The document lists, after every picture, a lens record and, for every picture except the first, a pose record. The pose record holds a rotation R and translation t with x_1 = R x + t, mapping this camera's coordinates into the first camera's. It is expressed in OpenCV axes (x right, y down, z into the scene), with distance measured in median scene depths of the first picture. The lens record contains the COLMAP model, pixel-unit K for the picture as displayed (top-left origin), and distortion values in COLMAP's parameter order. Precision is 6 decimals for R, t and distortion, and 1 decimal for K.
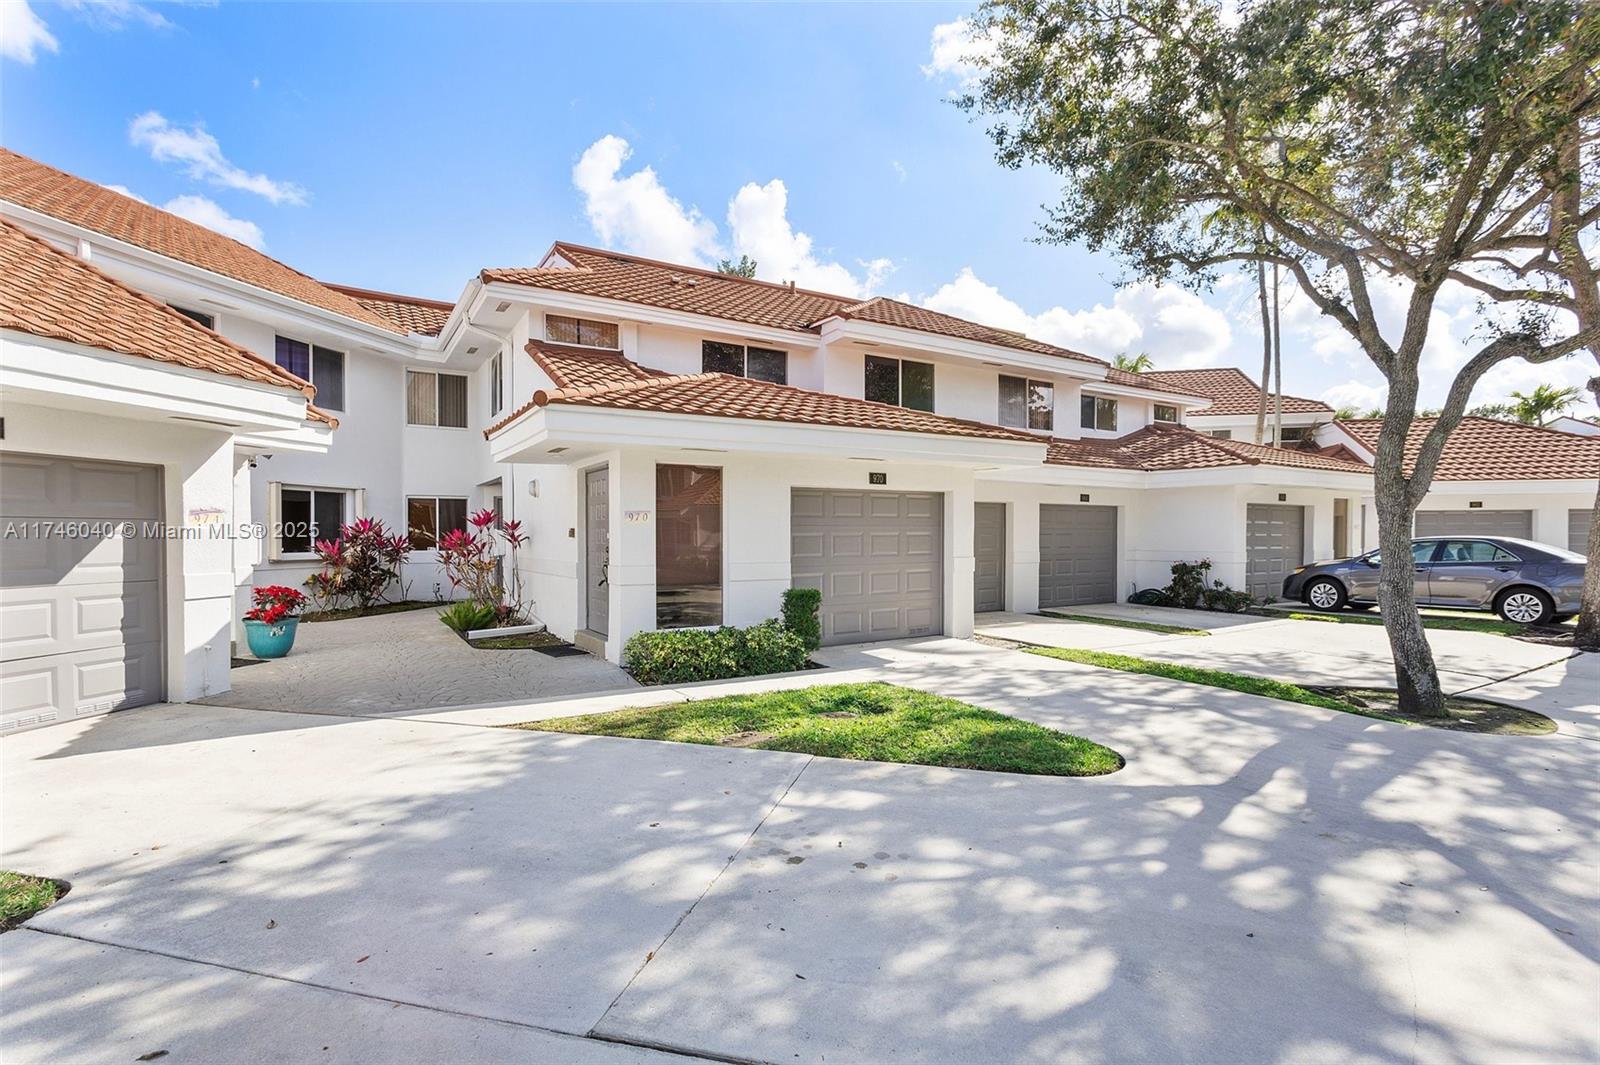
lens RADIAL K [[774.0, 0, 810.5], [0, 774.0, 548.5], [0, 0, 1]] dist [-0.000656, -0.000511]
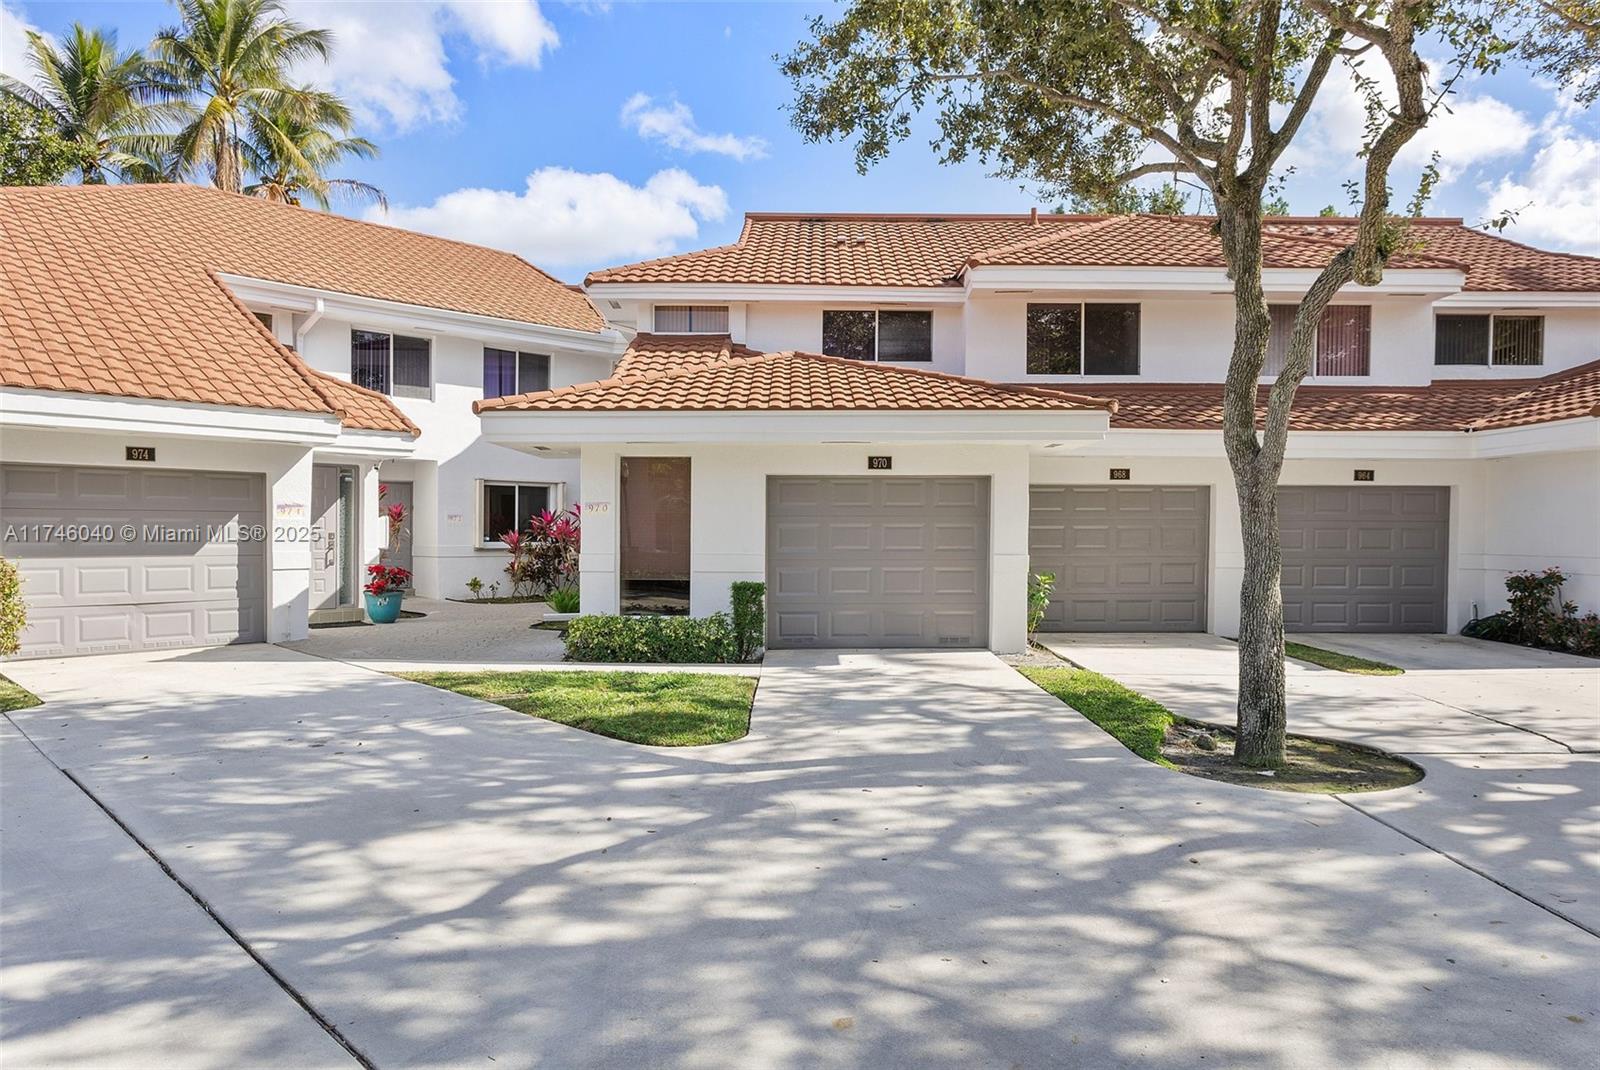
lens RADIAL K [[1056.8, 0, 800.0], [0, 1056.8, 535.0], [0, 0, 1]] dist [-0.001289, 0.000420]
pose [[0.849741, 0.007921, -0.527140, 0.547990], [-0.015065, 0.999844, -0.009260, 0.004228], [0.526985, 0.015810, 0.849728, -0.063082]]
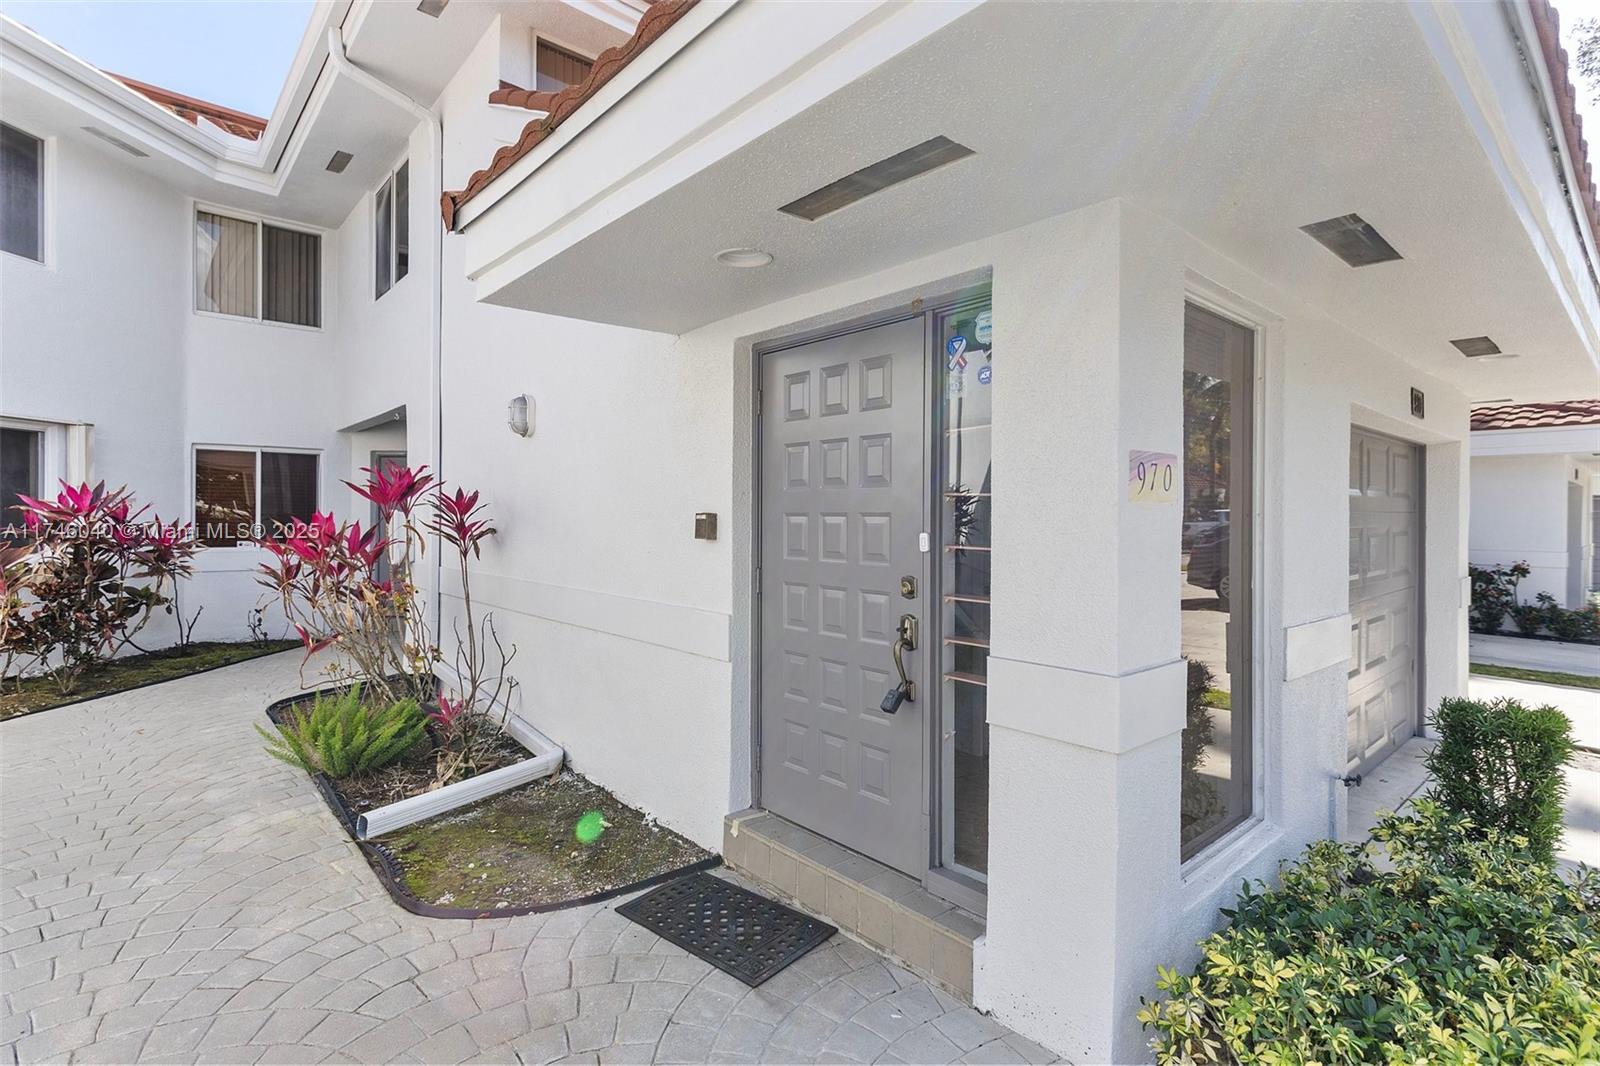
lens RADIAL K [[775.7, 0, 833.4], [0, 775.7, 521.2], [0, 0, 1]] dist [0.002033, 0.000619]
pose [[0.981498, 0.006062, 0.191378, -0.253990], [-0.004059, 0.999933, -0.010858, -0.015198], [-0.191431, 0.009880, 0.981456, 0.518487]]
